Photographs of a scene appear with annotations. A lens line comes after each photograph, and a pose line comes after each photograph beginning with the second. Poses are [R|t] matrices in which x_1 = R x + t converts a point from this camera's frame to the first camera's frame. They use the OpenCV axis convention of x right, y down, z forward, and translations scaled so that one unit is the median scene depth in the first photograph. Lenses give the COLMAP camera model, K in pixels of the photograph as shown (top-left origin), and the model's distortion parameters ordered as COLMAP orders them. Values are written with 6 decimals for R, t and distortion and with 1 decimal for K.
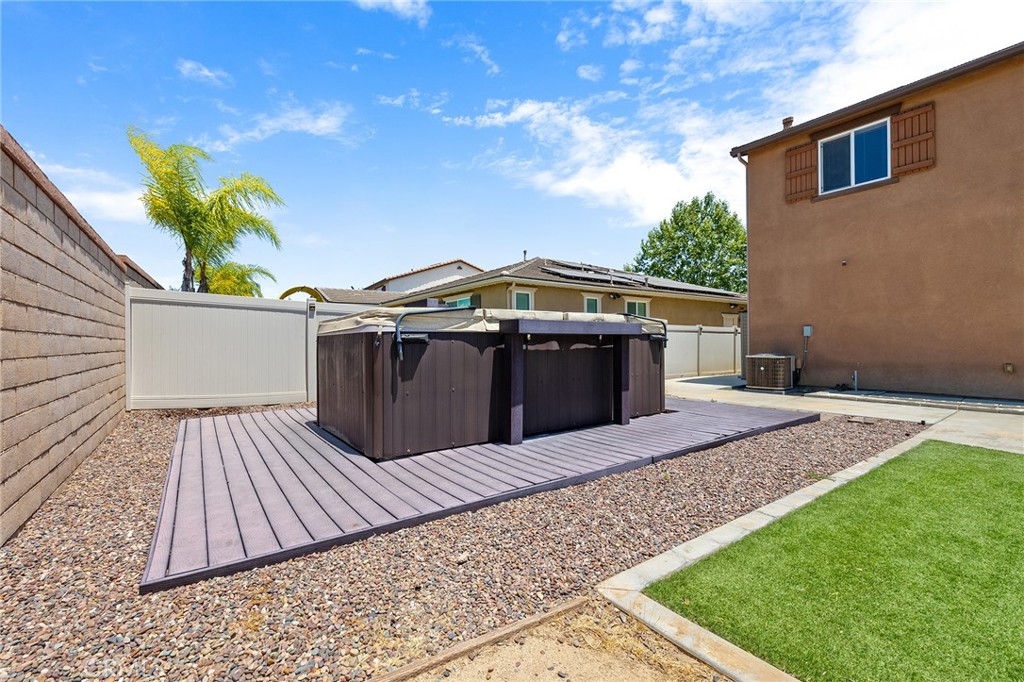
lens RADIAL K [[427.6, 0, 509.6], [0, 427.6, 339.8], [0, 0, 1]] dist [0.006157, 0.000054]
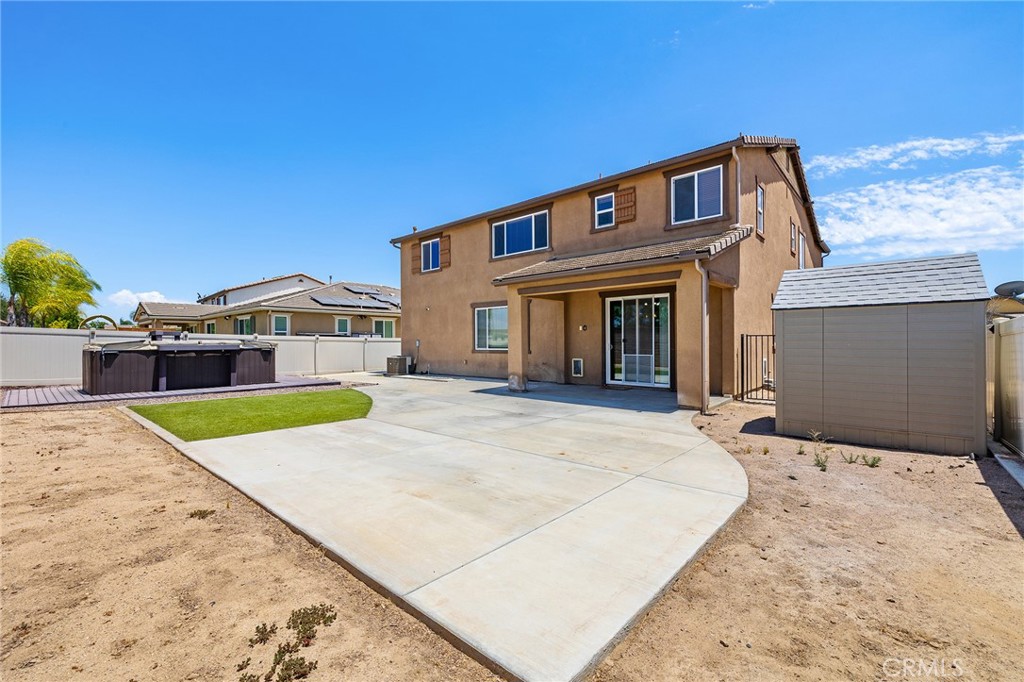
lens RADIAL K [[431.4, 0, 512.0], [0, 431.4, 341.0], [0, 0, 1]] dist [0.002259, 0.000251]
pose [[0.976847, 0.000649, 0.213937, 0.732482], [-0.001170, 0.999997, 0.002306, -0.038346], [-0.213935, -0.002503, 0.976845, -0.981945]]
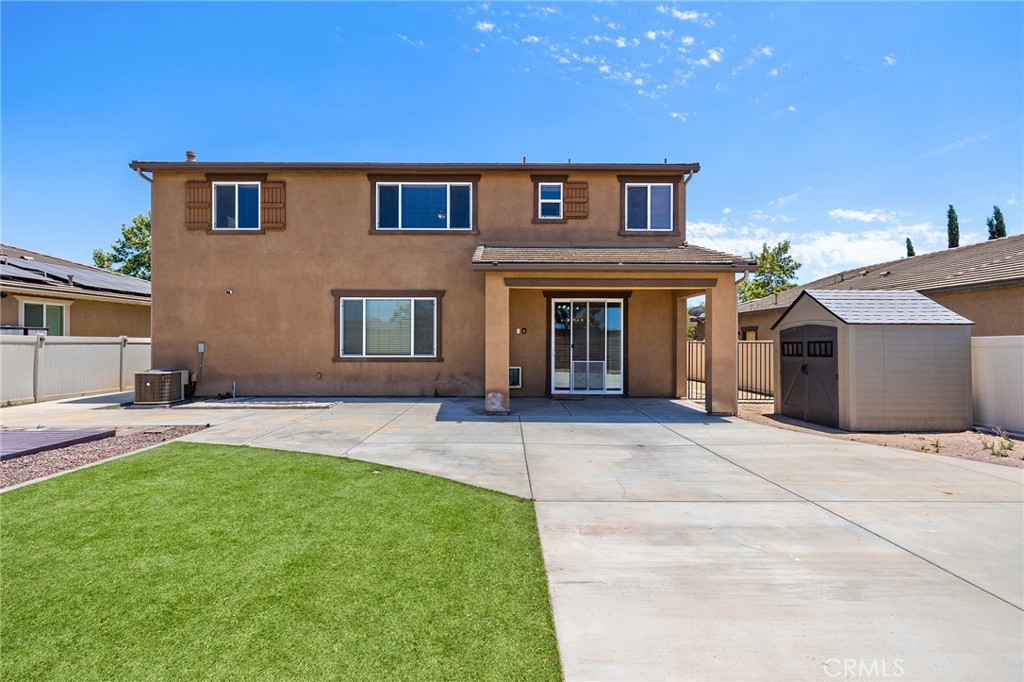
lens RADIAL K [[427.6, 0, 509.6], [0, 427.6, 339.8], [0, 0, 1]] dist [0.006157, 0.000054]
pose [[0.584124, 0.012126, 0.811574, 0.268400], [-0.010768, 0.999916, -0.007190, -0.044109], [-0.811593, -0.004539, 0.584206, -0.327954]]
